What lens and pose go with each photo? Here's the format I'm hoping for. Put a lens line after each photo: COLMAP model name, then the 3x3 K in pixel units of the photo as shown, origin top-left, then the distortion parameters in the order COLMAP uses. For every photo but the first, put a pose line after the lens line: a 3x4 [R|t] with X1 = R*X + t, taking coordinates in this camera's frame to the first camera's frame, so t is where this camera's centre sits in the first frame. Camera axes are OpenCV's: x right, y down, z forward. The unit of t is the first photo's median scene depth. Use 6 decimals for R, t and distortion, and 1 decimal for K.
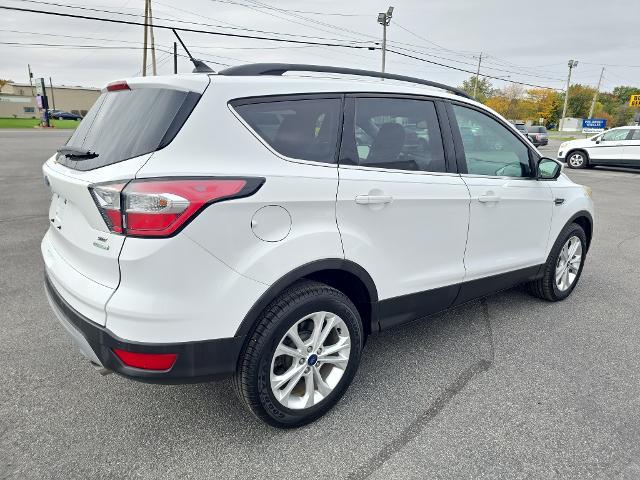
lens RADIAL K [[446.0, 0, 320.4], [0, 446.0, 241.9], [0, 0, 1]] dist [0.043444, -0.041193]
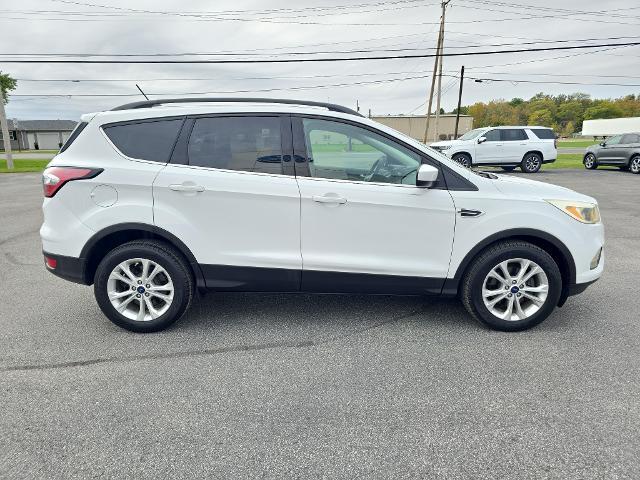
lens RADIAL K [[484.8, 0, 348.6], [0, 484.8, 254.7], [0, 0, 1]] dist [0.042778, 0.021712]
pose [[0.774701, 0.109556, -0.622764, 1.568133], [-0.137884, 0.990445, 0.002713, 0.041559], [0.617111, 0.083767, 0.782405, 0.115473]]
